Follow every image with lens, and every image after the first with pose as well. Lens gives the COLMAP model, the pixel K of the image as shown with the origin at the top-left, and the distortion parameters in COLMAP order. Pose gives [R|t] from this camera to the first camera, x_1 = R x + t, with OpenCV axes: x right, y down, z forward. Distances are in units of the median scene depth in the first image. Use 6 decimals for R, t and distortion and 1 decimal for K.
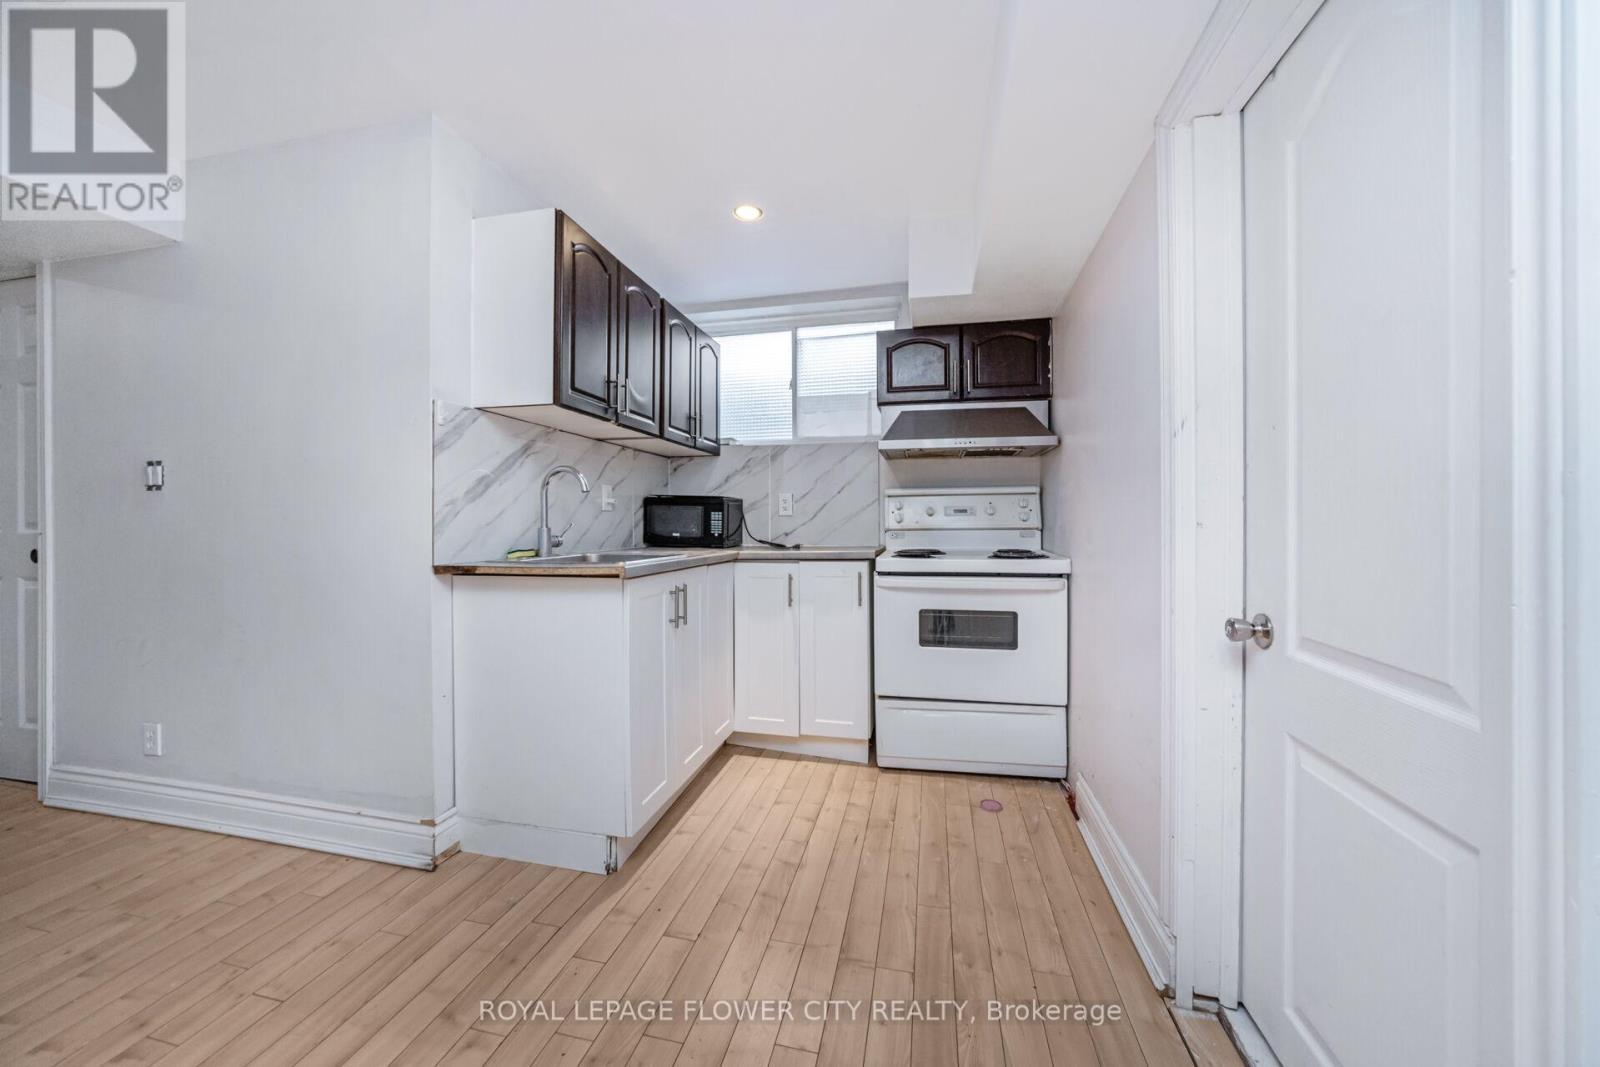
lens RADIAL K [[601.6, 0, 797.4], [0, 601.6, 530.7], [0, 0, 1]] dist [-0.018266, -0.000053]
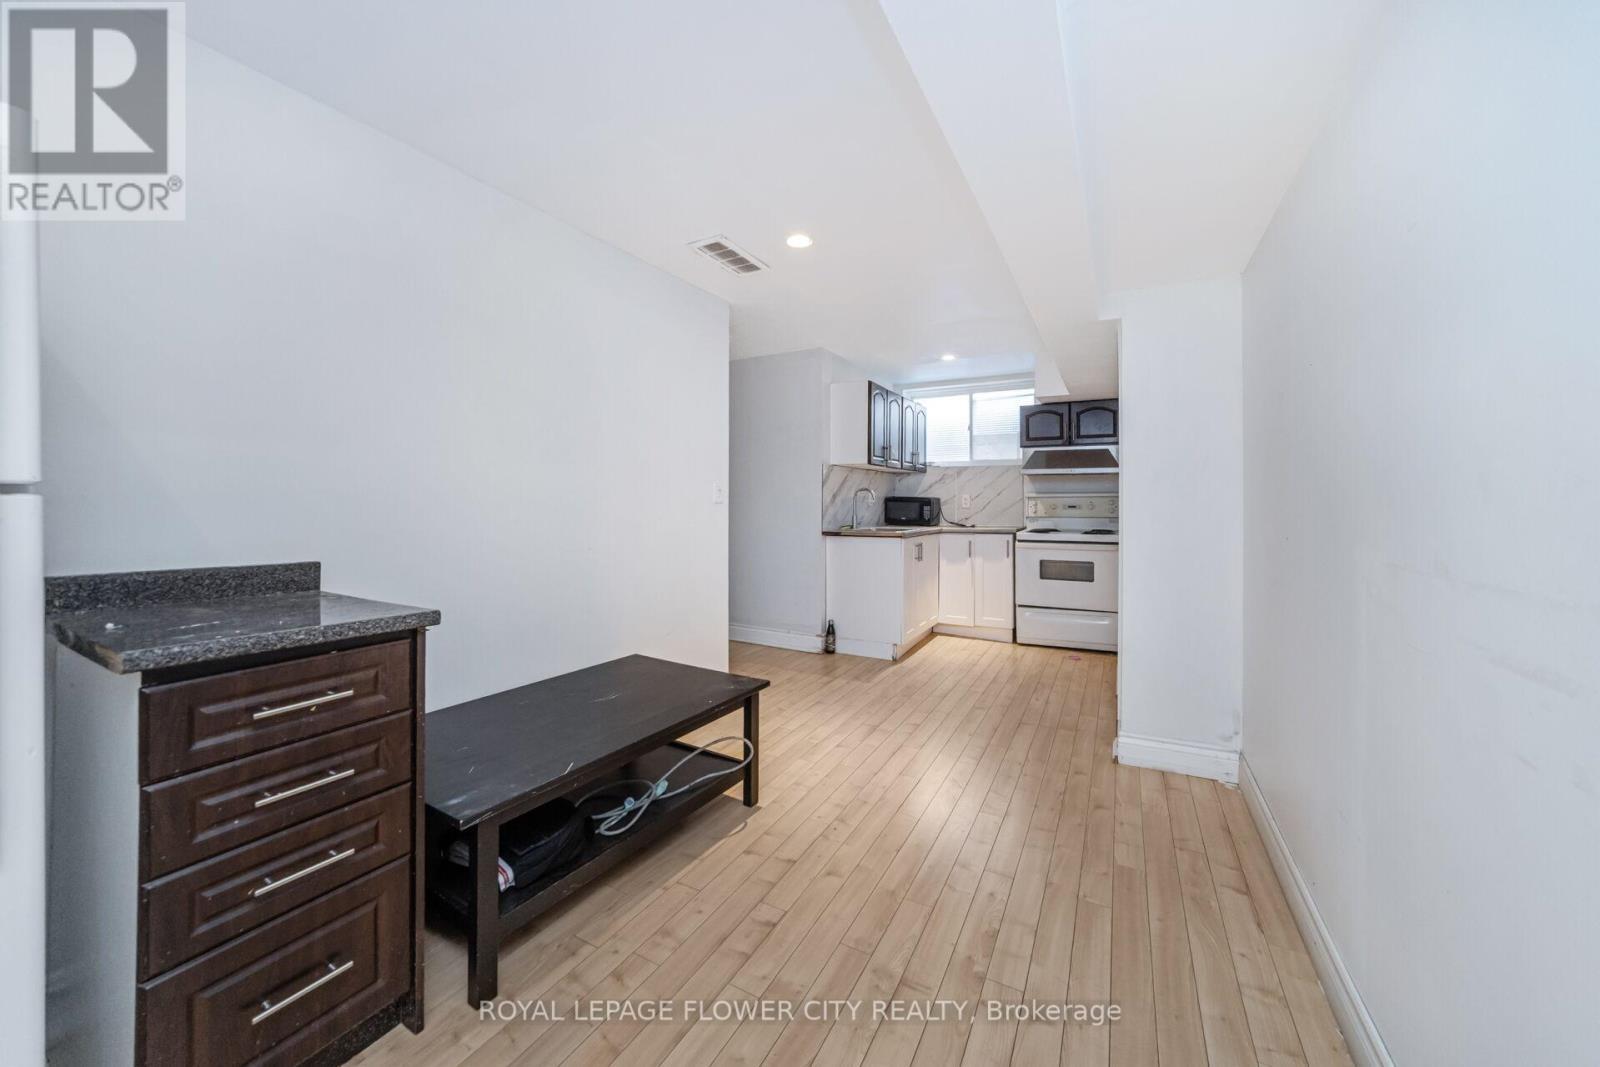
lens RADIAL K [[601.6, 0, 785.9], [0, 601.6, 504.1], [0, 0, 1]] dist [-0.018266, -0.000053]
pose [[0.958965, 0.006857, -0.283442, -0.029122], [-0.008589, 0.999951, -0.004869, -0.026036], [0.283395, 0.007103, 0.958977, -0.909812]]
